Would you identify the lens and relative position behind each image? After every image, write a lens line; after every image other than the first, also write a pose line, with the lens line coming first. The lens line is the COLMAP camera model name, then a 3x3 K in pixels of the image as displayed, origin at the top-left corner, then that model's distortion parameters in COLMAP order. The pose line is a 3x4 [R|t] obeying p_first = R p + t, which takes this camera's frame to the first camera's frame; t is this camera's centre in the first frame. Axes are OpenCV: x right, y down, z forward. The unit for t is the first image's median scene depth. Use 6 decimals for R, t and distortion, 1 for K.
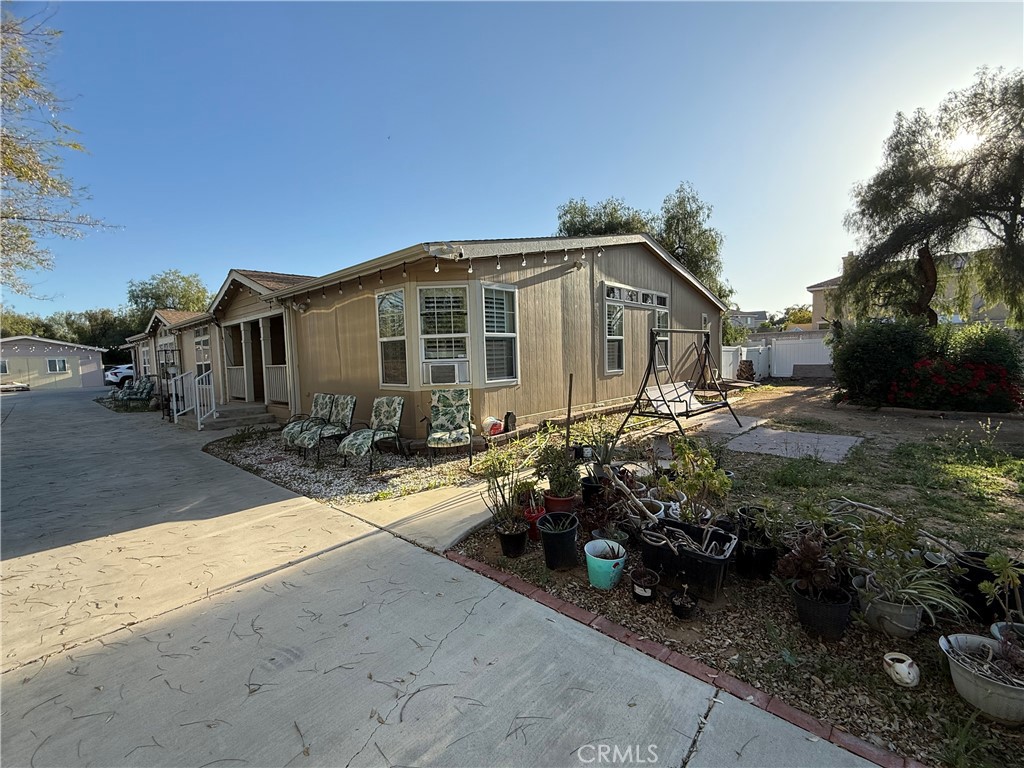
lens RADIAL K [[446.2, 0, 512.7], [0, 446.2, 382.5], [0, 0, 1]] dist [0.004179, 0.000154]
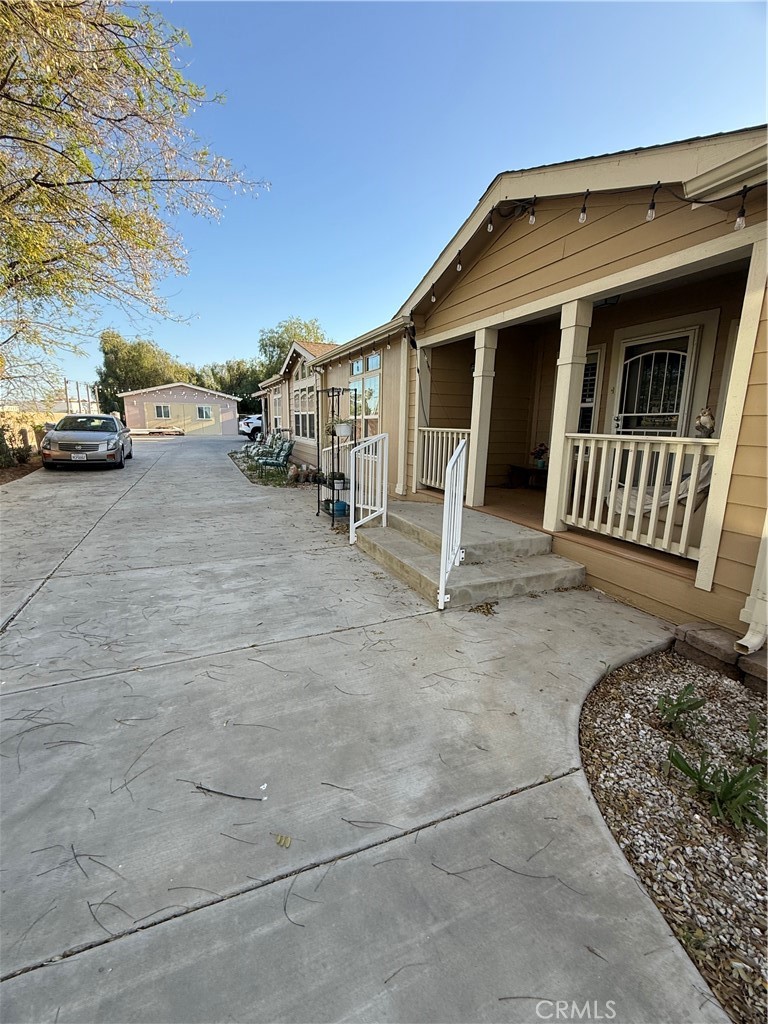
lens RADIAL K [[446.2, 0, 383.8], [0, 446.2, 509.9], [0, 0, 1]] dist [0.004179, 0.000154]
pose [[0.907236, 0.131106, -0.399667, -0.317466], [-0.073757, 0.985046, 0.155706, -0.012219], [0.414104, -0.111784, 0.903339, 0.347295]]
